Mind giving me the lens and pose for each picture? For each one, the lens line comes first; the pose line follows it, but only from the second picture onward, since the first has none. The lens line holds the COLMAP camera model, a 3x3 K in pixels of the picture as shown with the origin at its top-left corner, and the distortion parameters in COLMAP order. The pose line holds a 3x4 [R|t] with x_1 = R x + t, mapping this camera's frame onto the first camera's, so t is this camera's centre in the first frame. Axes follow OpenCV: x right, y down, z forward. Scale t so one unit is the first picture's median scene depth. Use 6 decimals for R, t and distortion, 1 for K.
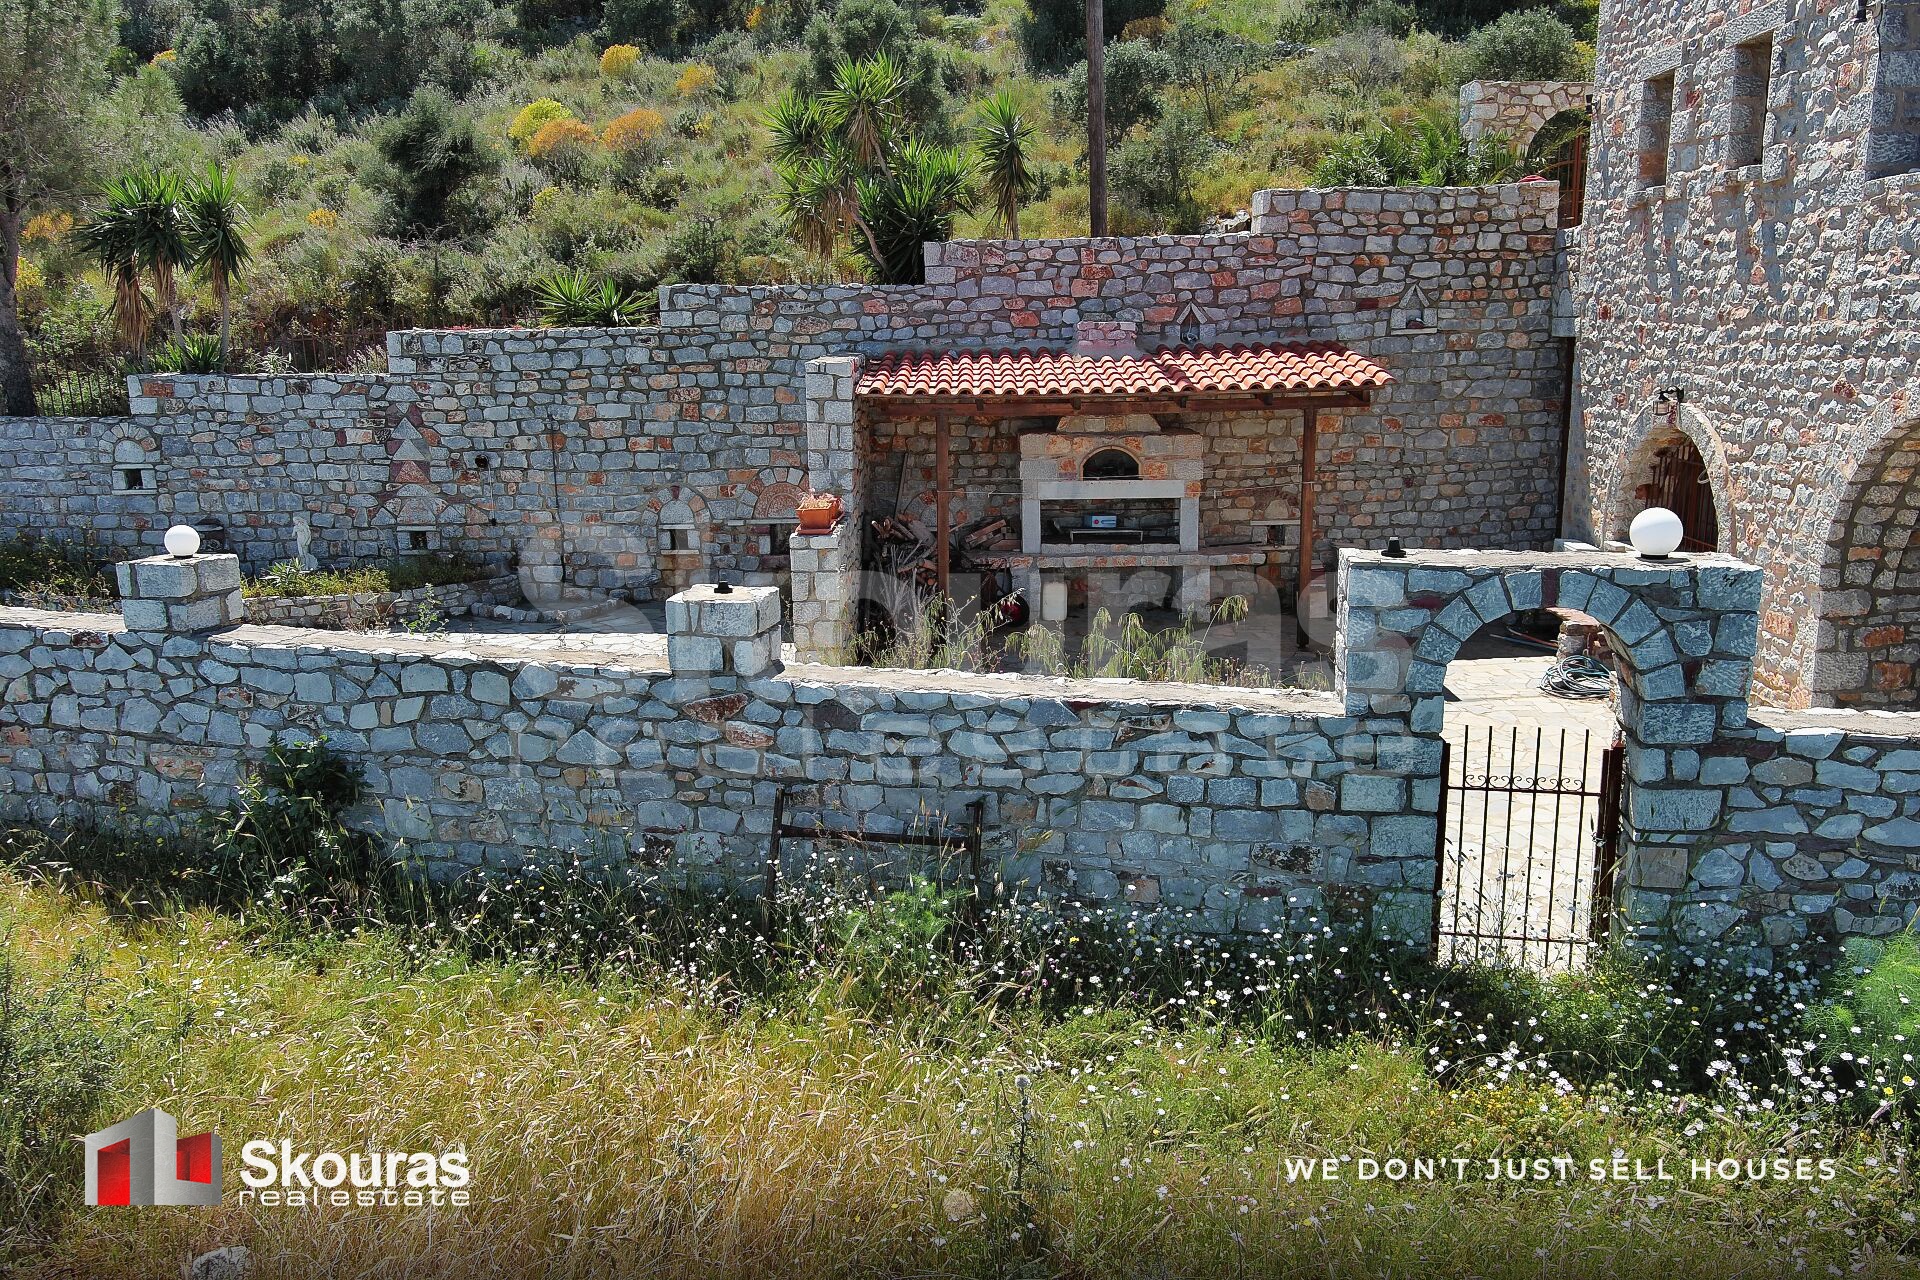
lens RADIAL K [[1478.2, 0, 954.7], [0, 1478.2, 641.6], [0, 0, 1]] dist [0.009087, -0.004899]
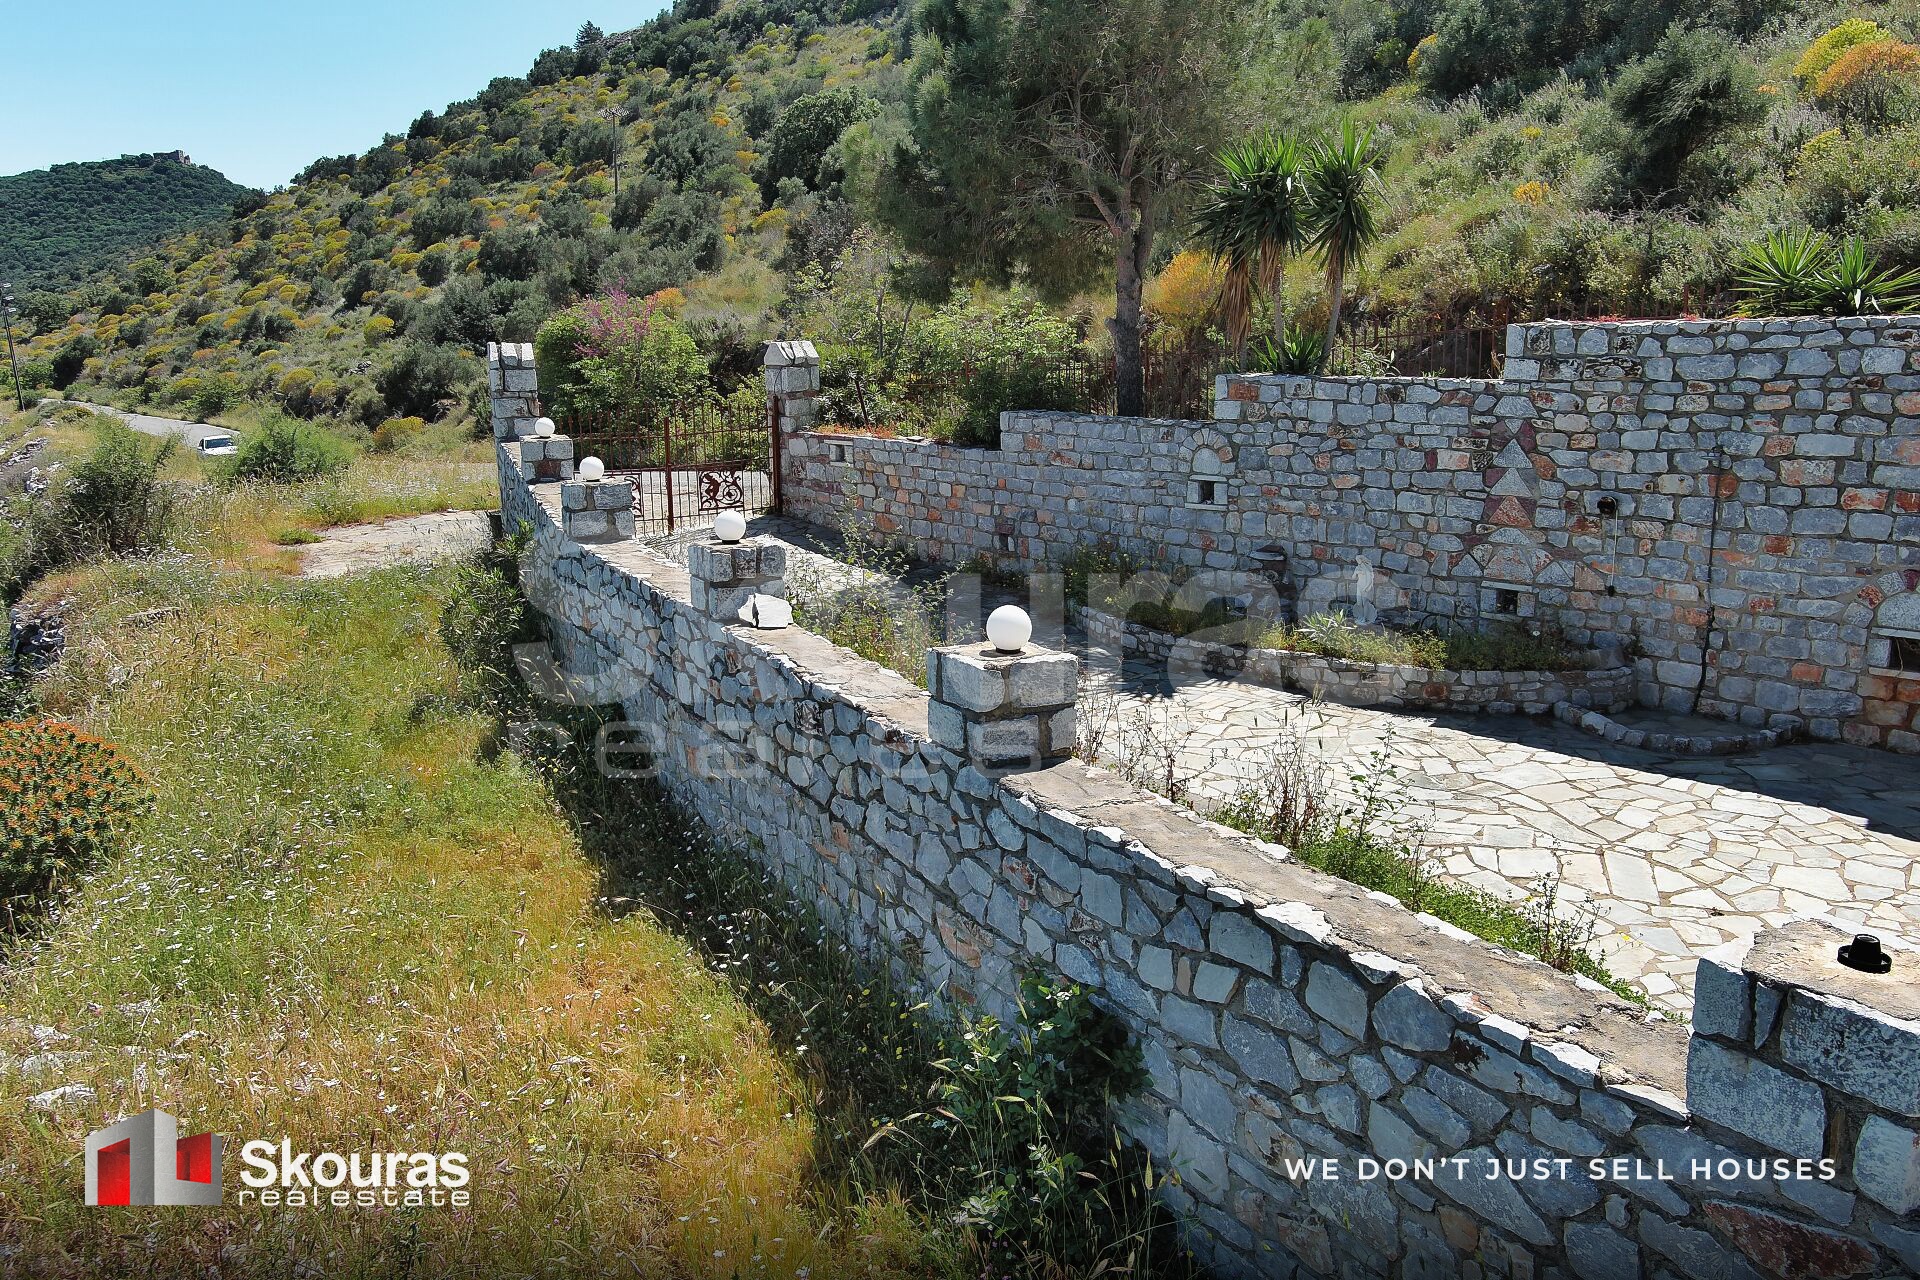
lens RADIAL K [[1478.2, 0, 953.8], [0, 1478.2, 642.8], [0, 0, 1]] dist [0.009087, -0.004899]
pose [[0.699783, 0.149857, -0.698460, -0.032005], [-0.145792, 0.987130, 0.065723, -0.058905], [0.699320, 0.055838, 0.712625, 0.280959]]
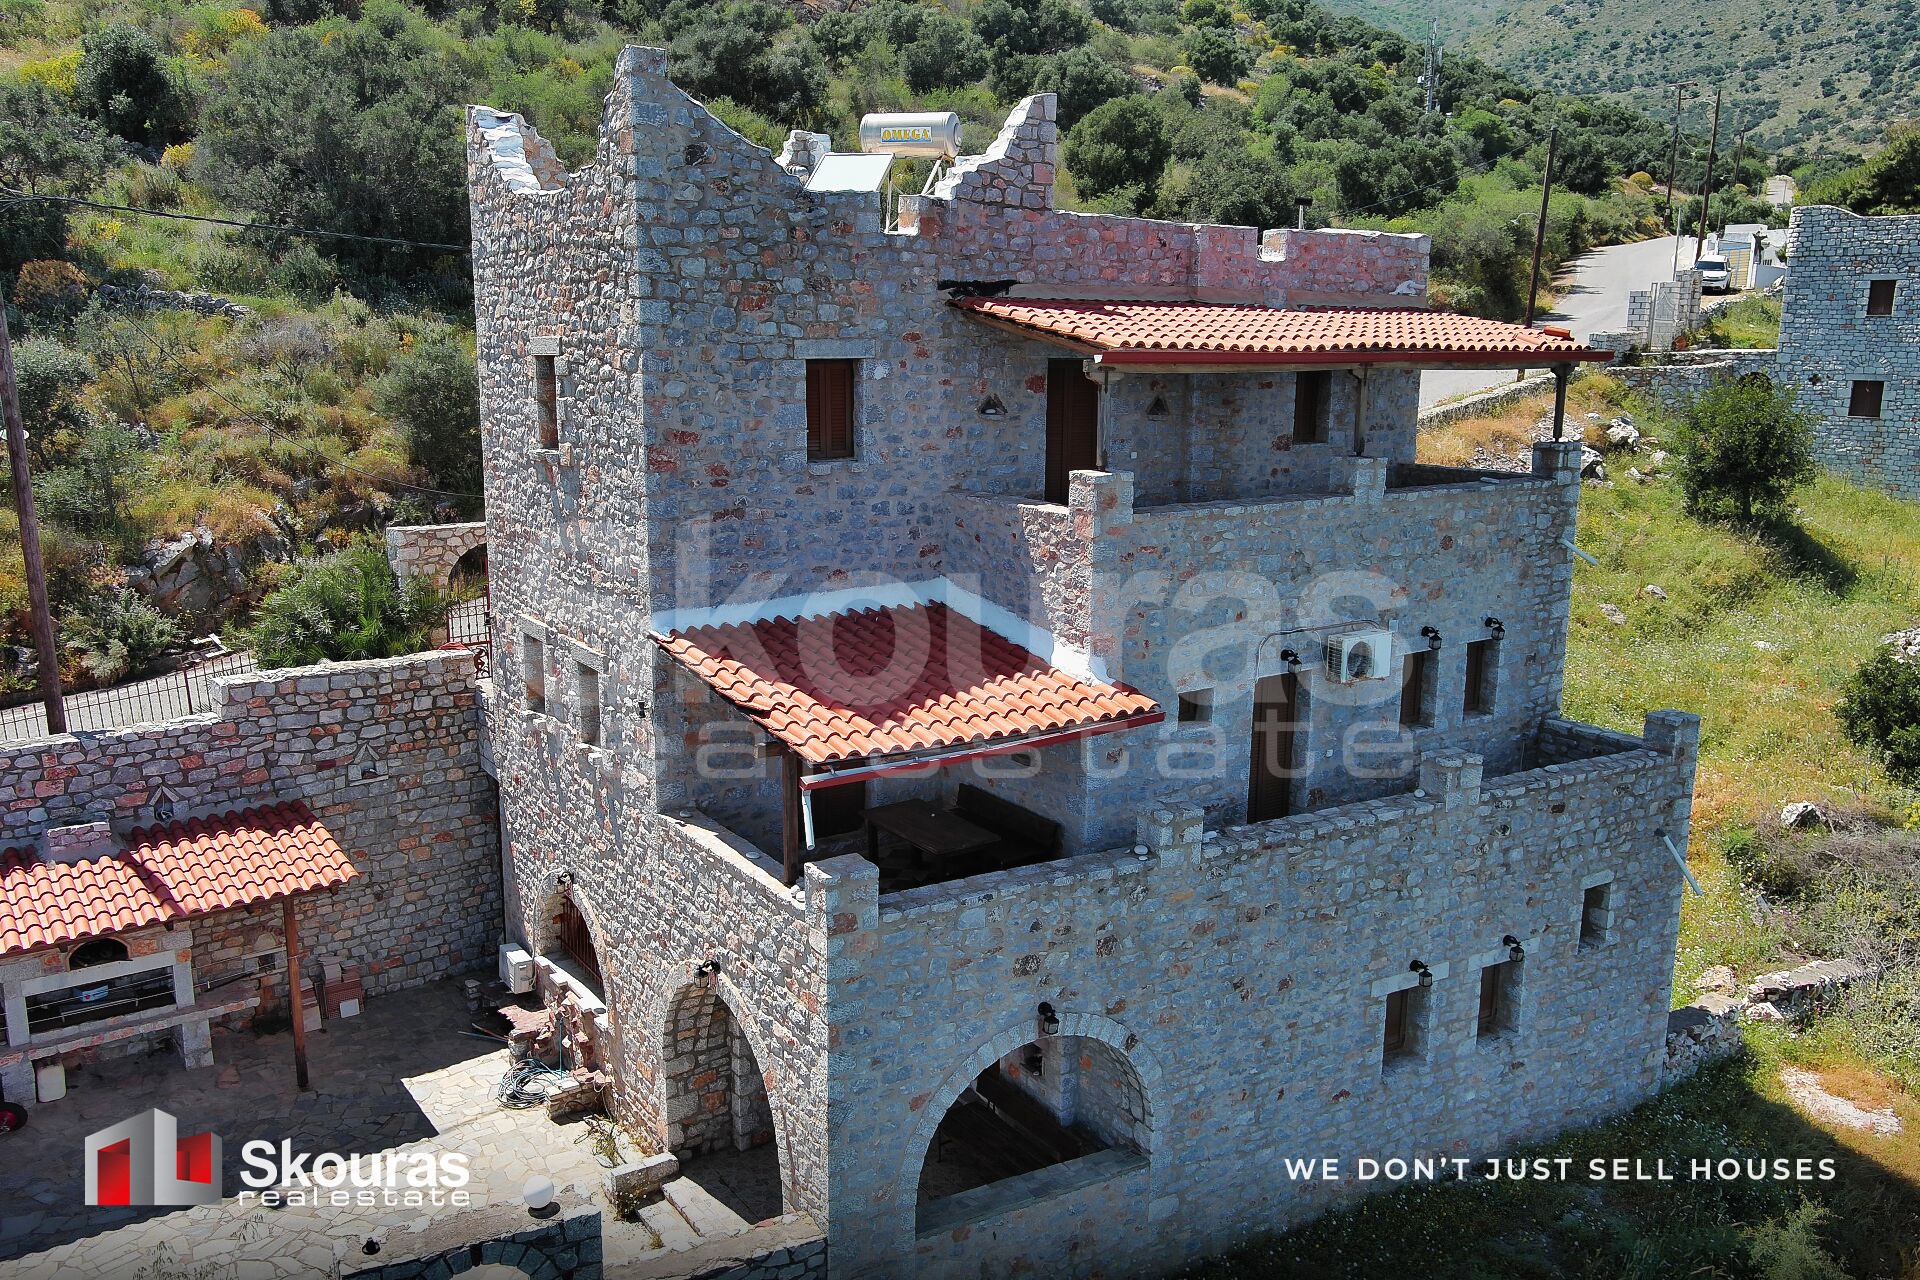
lens RADIAL K [[1478.2, 0, 951.0], [0, 1478.2, 641.2], [0, 0, 1]] dist [0.009087, -0.004899]
pose [[0.788471, -0.097151, 0.607350, -0.039459], [0.104232, 0.994270, 0.023727, -0.302874], [-0.606175, 0.044598, 0.794080, -0.257200]]
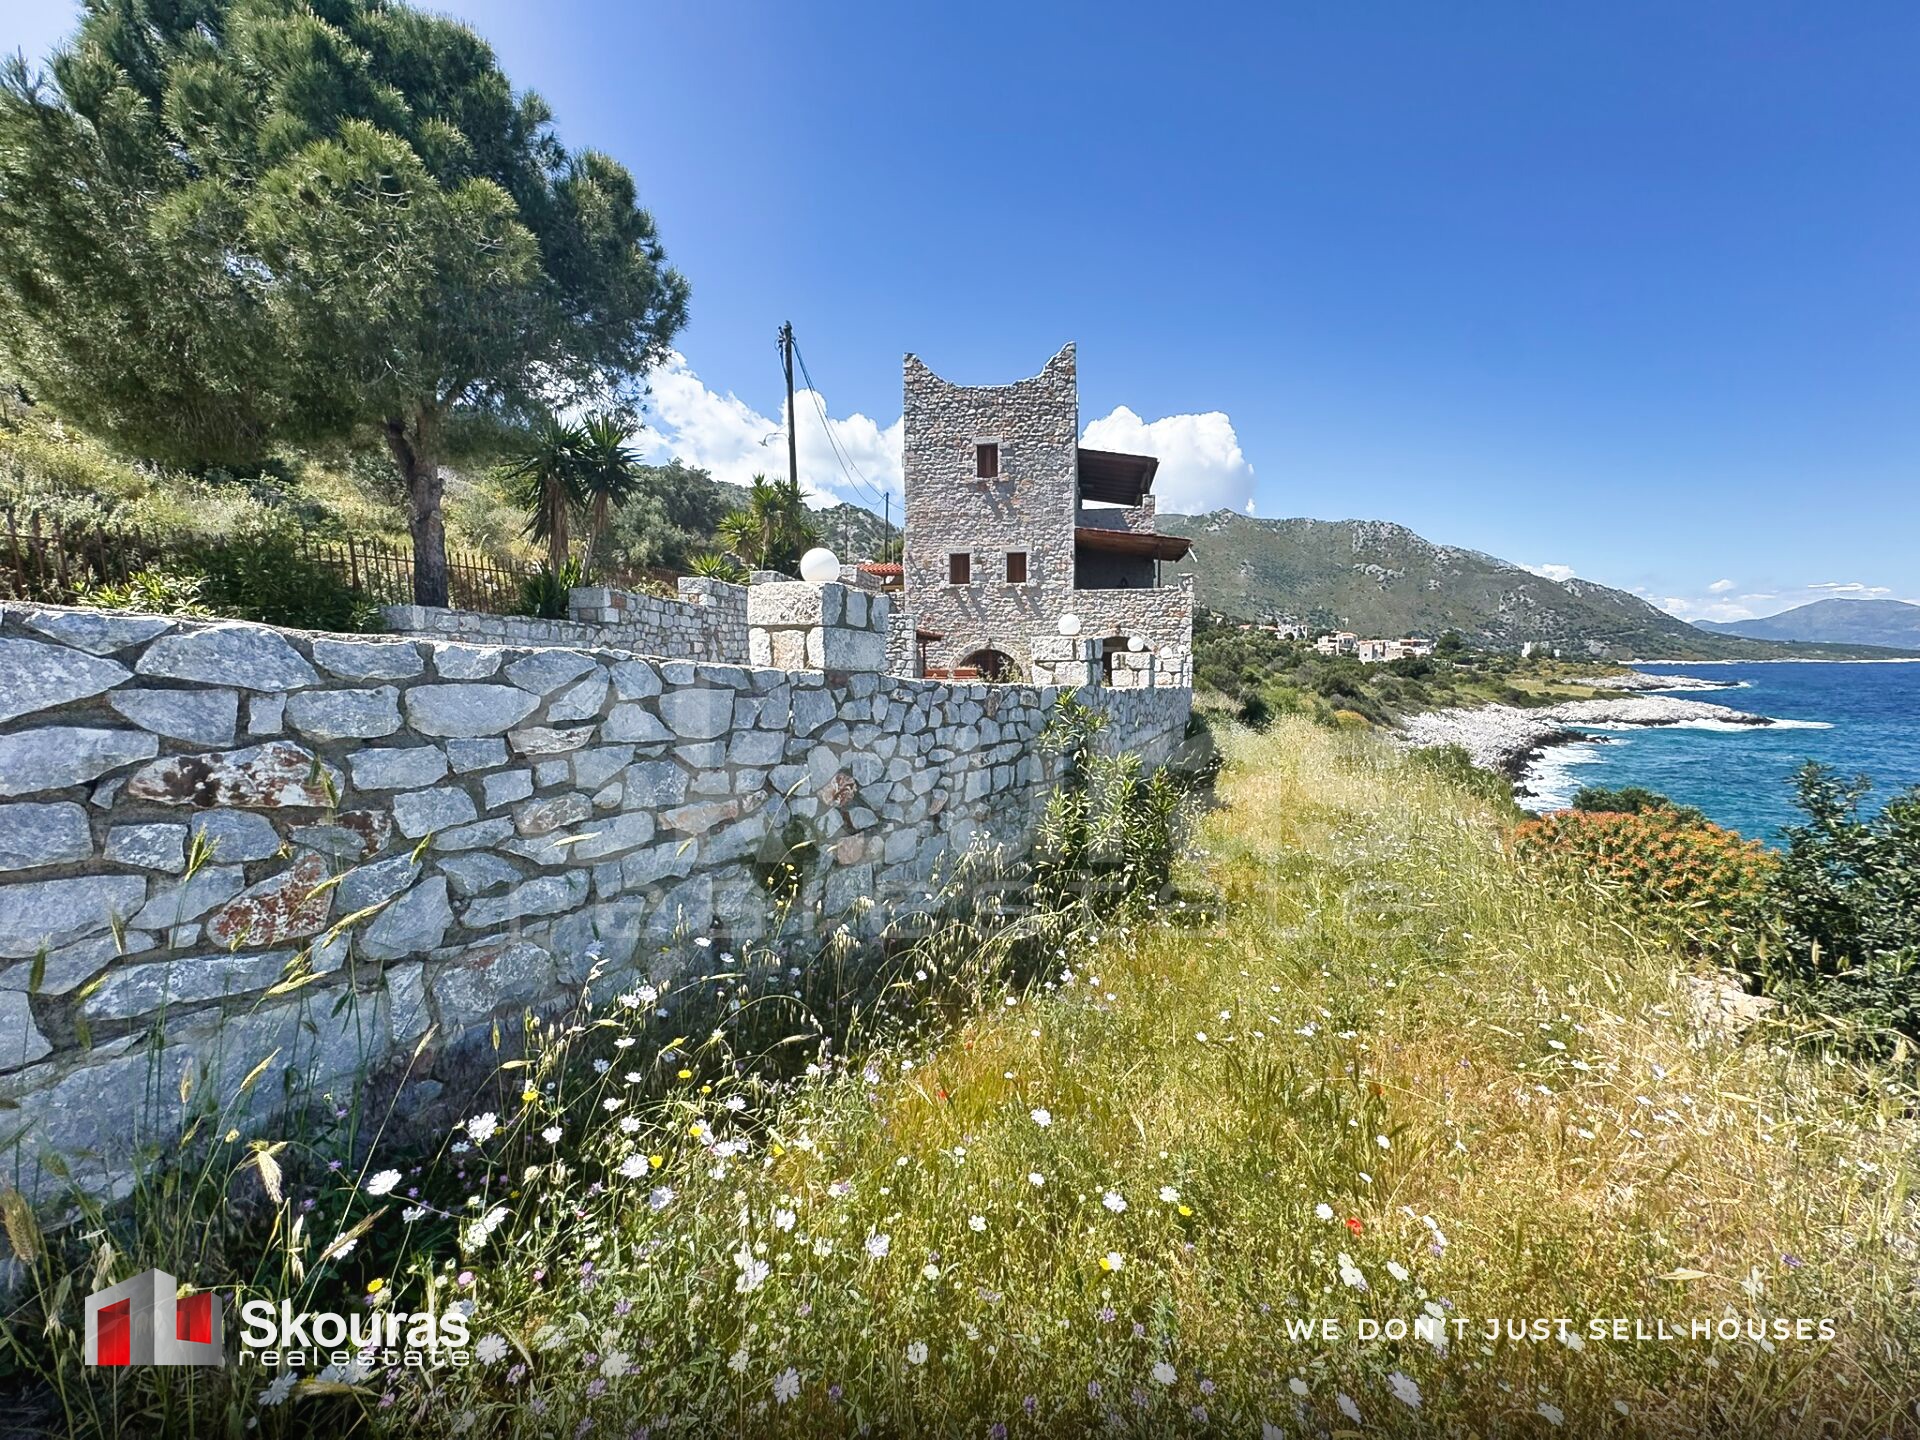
lens RADIAL K [[768.0, 0, 965.3], [0, 768.0, 717.8], [0, 0, 1]] dist [0.000951, -0.000118]
pose [[0.102791, -0.057968, 0.993012, -1.134745], [0.211875, 0.976667, 0.035082, -0.045930], [-0.971876, 0.206788, 0.112675, 0.701283]]
